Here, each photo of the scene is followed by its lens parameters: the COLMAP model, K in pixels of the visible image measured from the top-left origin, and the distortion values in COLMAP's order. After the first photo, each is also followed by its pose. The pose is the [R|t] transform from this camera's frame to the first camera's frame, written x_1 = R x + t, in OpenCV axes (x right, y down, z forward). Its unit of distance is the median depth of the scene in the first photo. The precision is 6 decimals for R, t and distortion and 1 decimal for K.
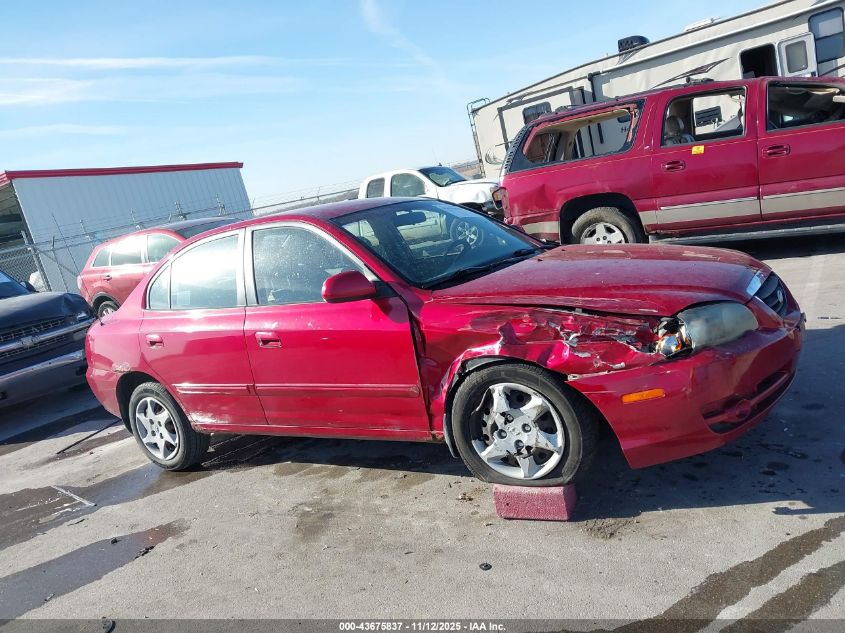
lens RADIAL K [[644.2, 0, 422.5], [0, 644.2, 316.5], [0, 0, 1]] dist [0.015258, -0.007609]
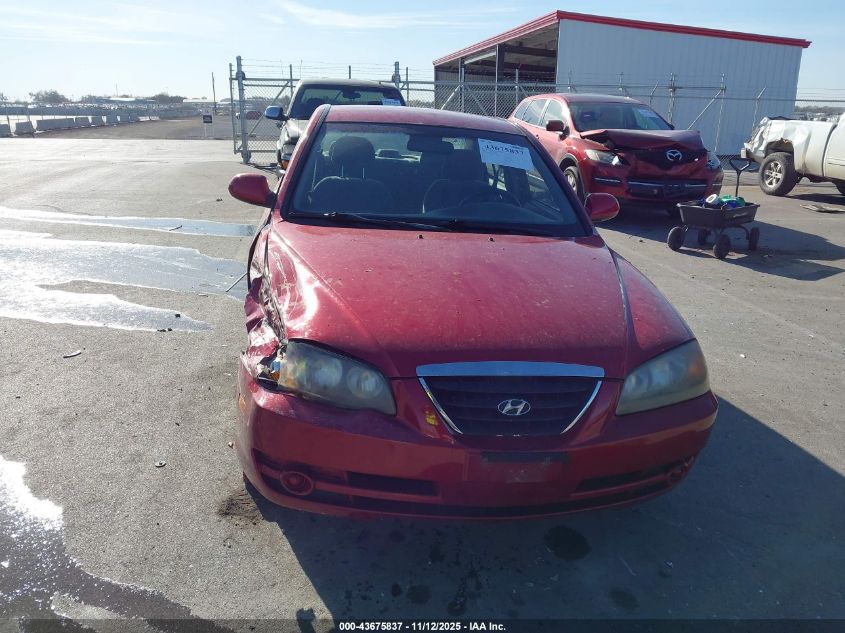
lens RADIAL K [[658.5, 0, 426.3], [0, 658.5, 292.3], [0, 0, 1]] dist [0.000384, -0.053375]
pose [[0.653330, 0.417616, -0.631472, 0.868378], [-0.308064, 0.908566, 0.282142, -0.303258], [0.691561, 0.010202, 0.722246, 0.431358]]
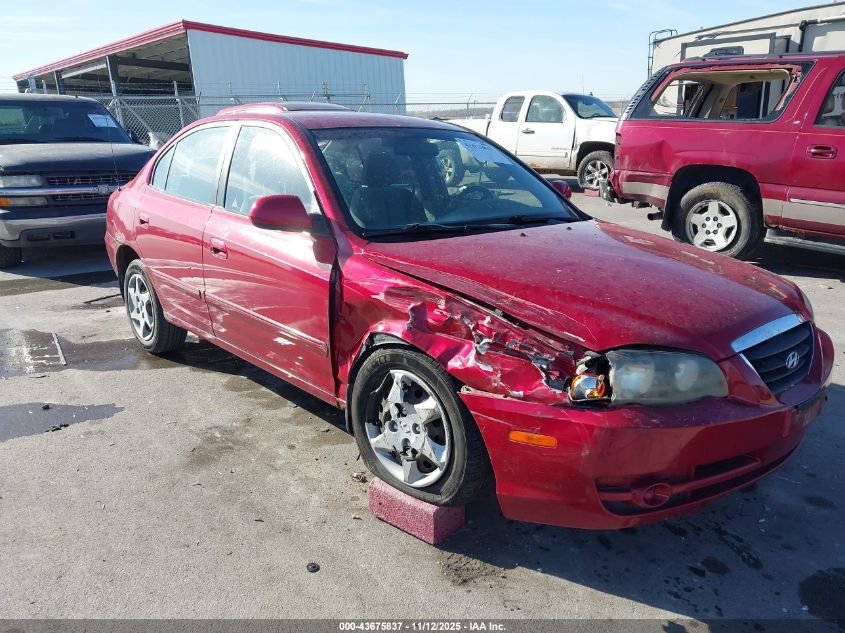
lens RADIAL K [[644.2, 0, 422.5], [0, 644.2, 316.5], [0, 0, 1]] dist [0.015258, -0.007609]
pose [[0.948943, 0.258473, -0.180827, 0.268449], [-0.233334, 0.960909, 0.149028, -0.090489], [0.212278, -0.099226, 0.972159, 0.187831]]
